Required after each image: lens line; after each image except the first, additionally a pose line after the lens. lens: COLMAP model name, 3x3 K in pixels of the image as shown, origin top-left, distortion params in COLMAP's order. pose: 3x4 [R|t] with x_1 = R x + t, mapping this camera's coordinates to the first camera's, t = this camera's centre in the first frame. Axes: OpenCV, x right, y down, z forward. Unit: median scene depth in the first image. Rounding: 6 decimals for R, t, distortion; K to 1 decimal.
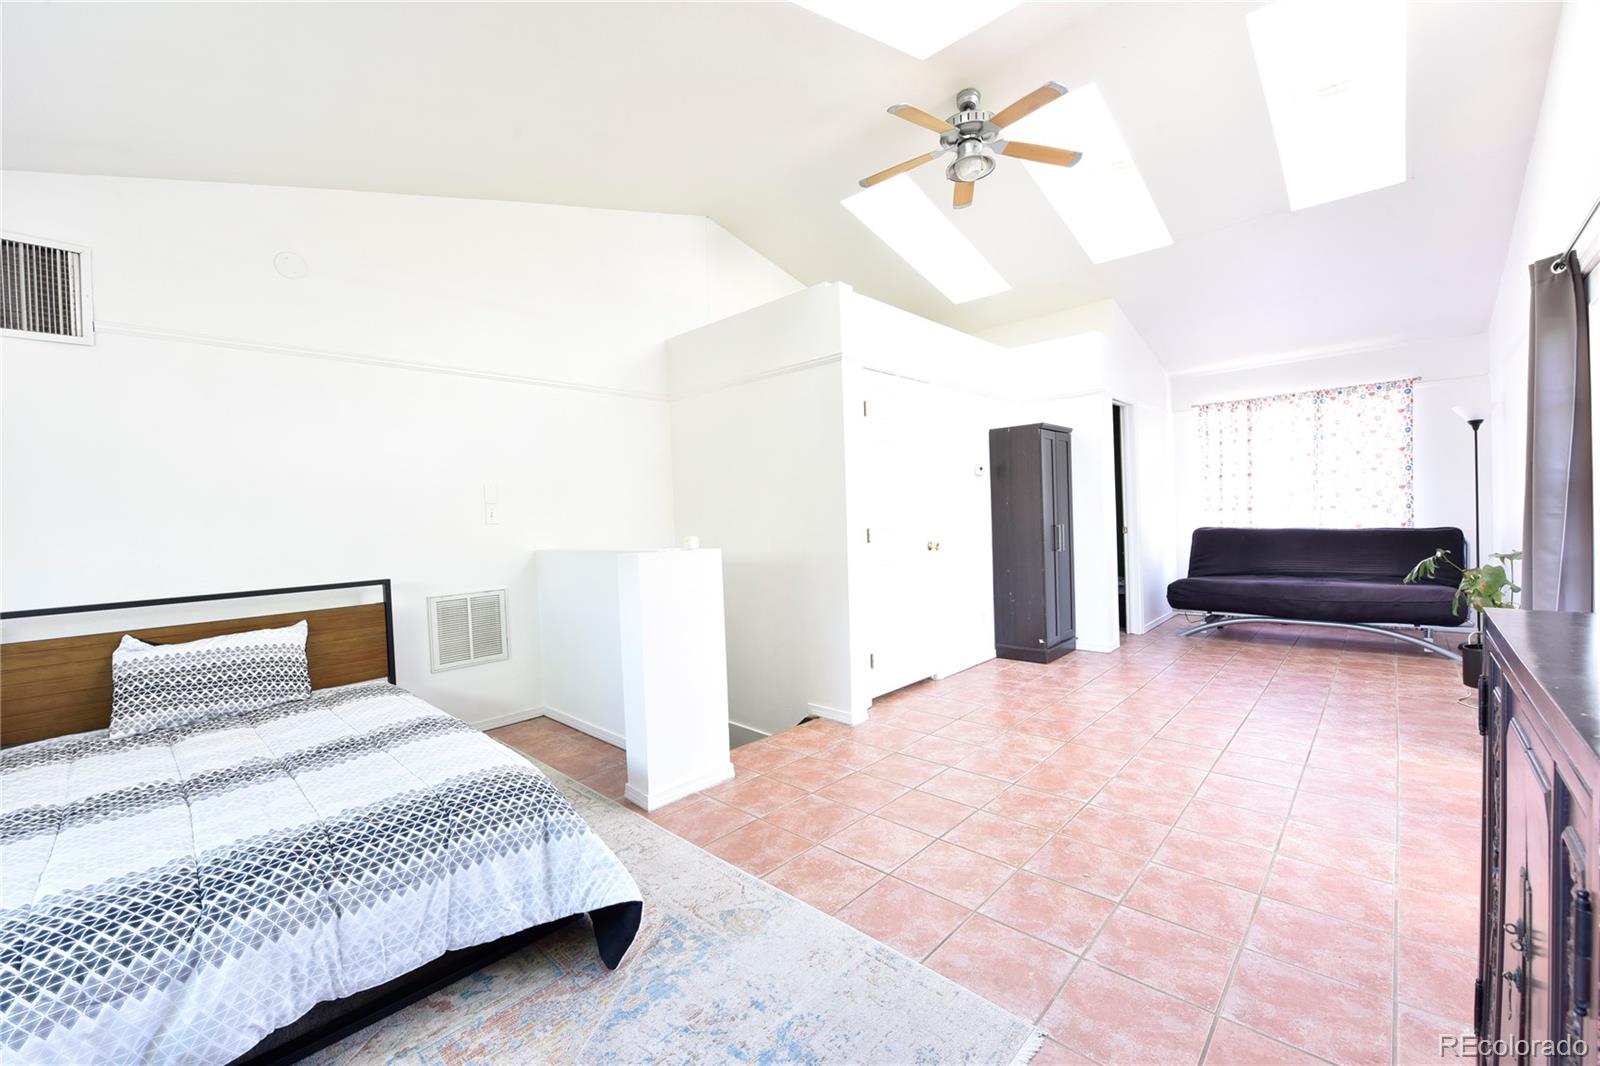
lens RADIAL K [[638.0, 0, 804.6], [0, 638.0, 531.4], [0, 0, 1]] dist [-0.016876, -0.001994]
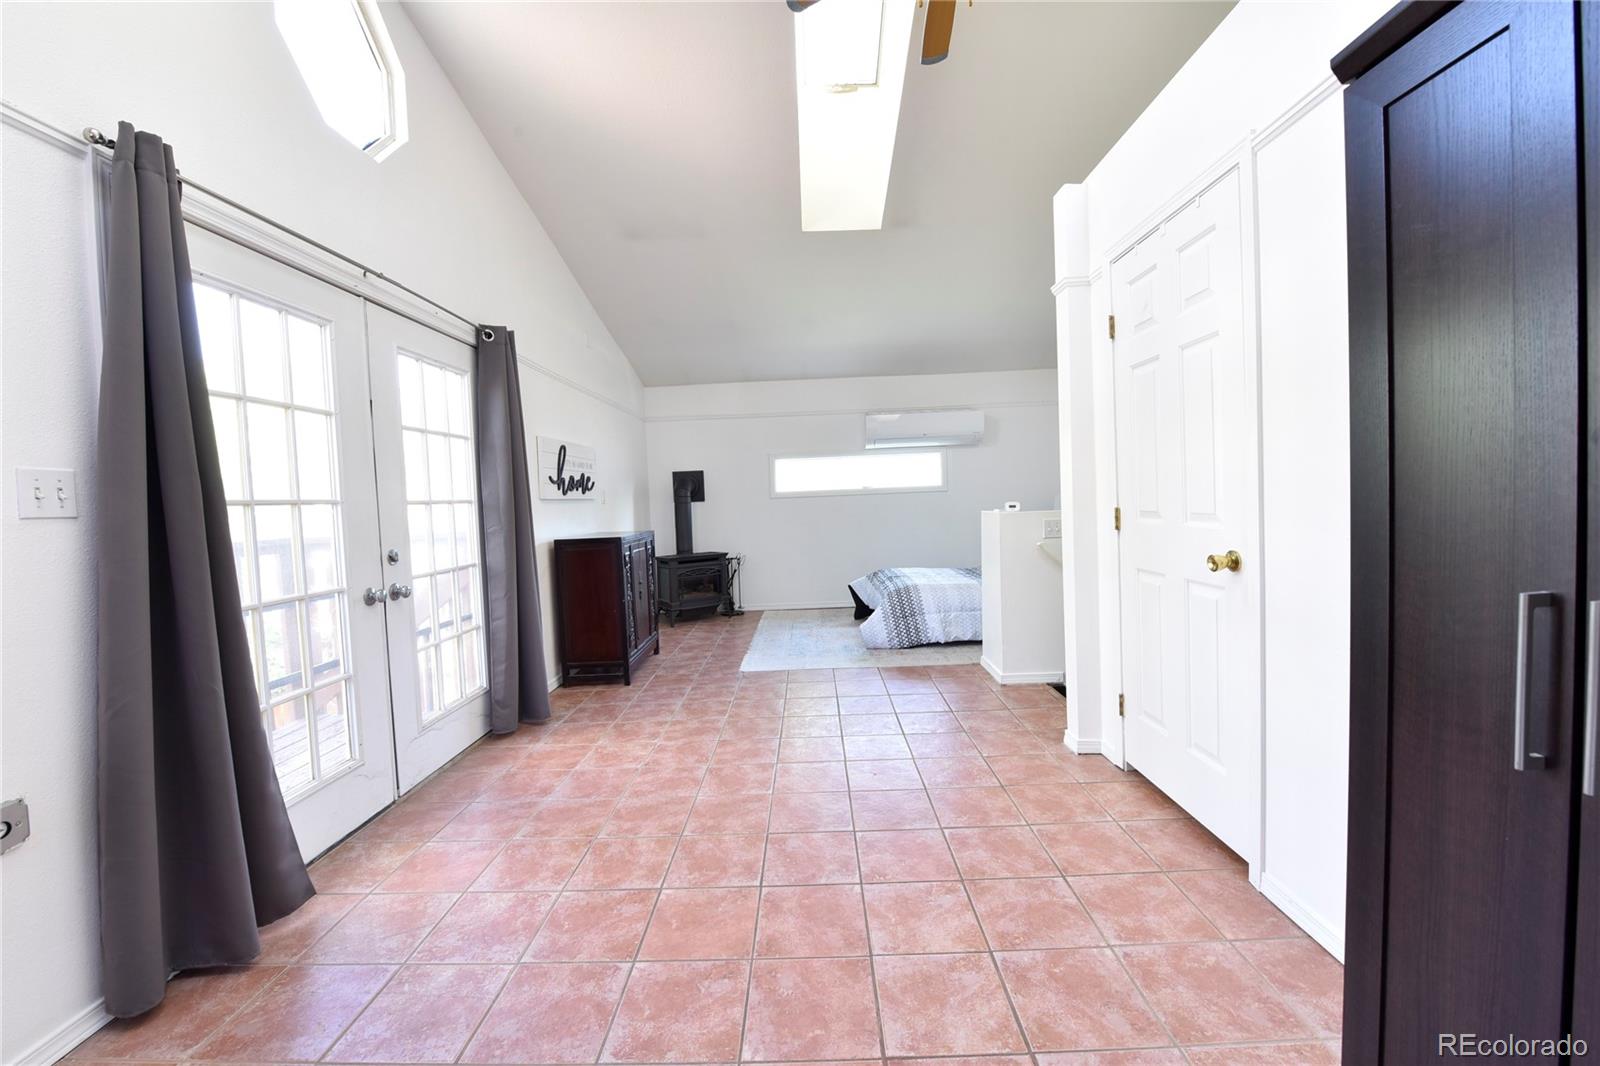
lens RADIAL K [[638.0, 0, 800.9], [0, 638.0, 529.4], [0, 0, 1]] dist [-0.016876, -0.001994]
pose [[-0.738193, 0.095645, -0.667775, 1.584004], [0.049785, 0.994923, 0.087467, -0.114516], [0.672750, 0.031322, -0.739207, 2.532609]]
